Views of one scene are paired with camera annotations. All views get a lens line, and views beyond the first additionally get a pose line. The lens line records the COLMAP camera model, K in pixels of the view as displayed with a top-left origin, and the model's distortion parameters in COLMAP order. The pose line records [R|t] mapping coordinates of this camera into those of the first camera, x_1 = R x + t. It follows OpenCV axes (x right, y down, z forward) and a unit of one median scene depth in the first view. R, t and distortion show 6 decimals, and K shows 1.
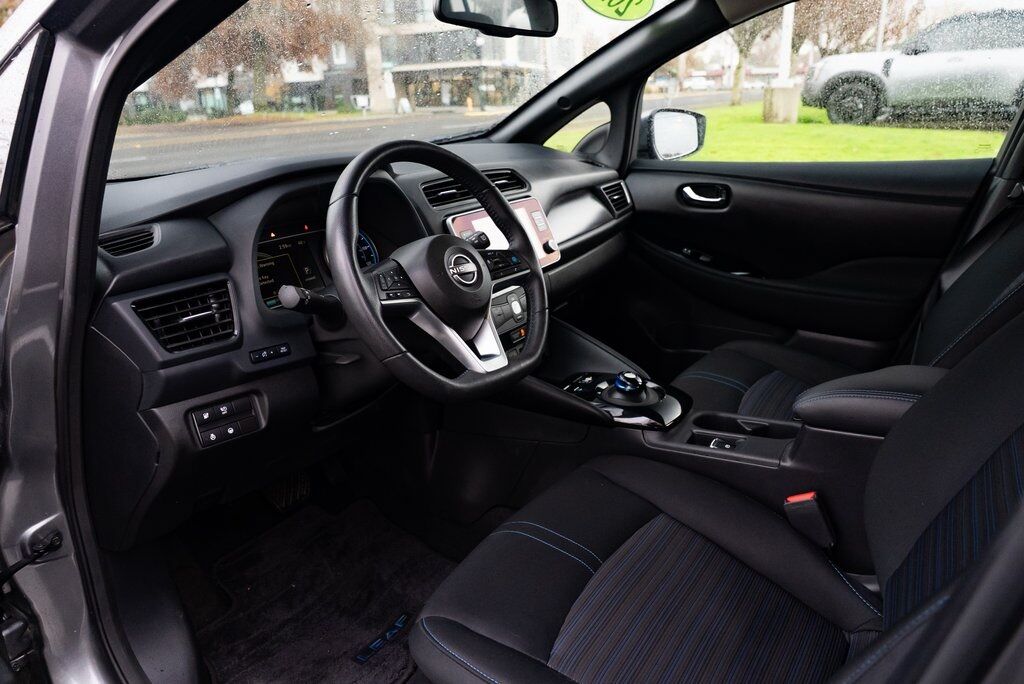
lens RADIAL K [[700.4, 0, 490.3], [0, 700.4, 327.8], [0, 0, 1]] dist [-0.071299, 0.048009]
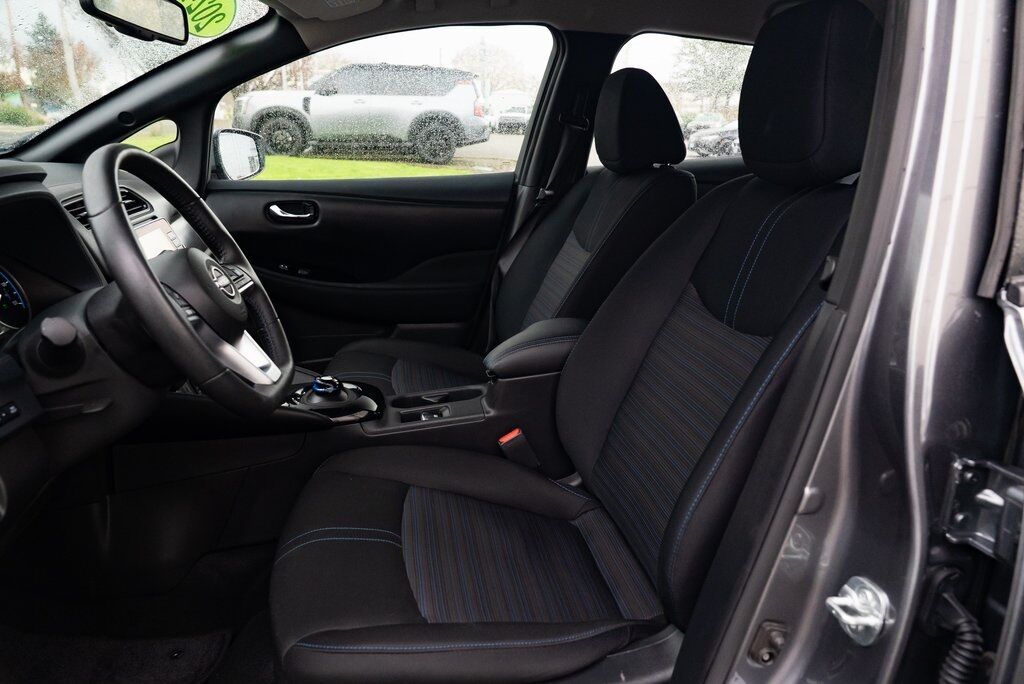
lens RADIAL K [[709.5, 0, 507.7], [0, 709.5, 319.2], [0, 0, 1]] dist [-0.032529, 0.017154]
pose [[0.702878, -0.140172, 0.697362, -0.244657], [0.182280, 0.983148, 0.013894, 0.012424], [-0.687558, 0.117350, 0.716584, 0.035946]]
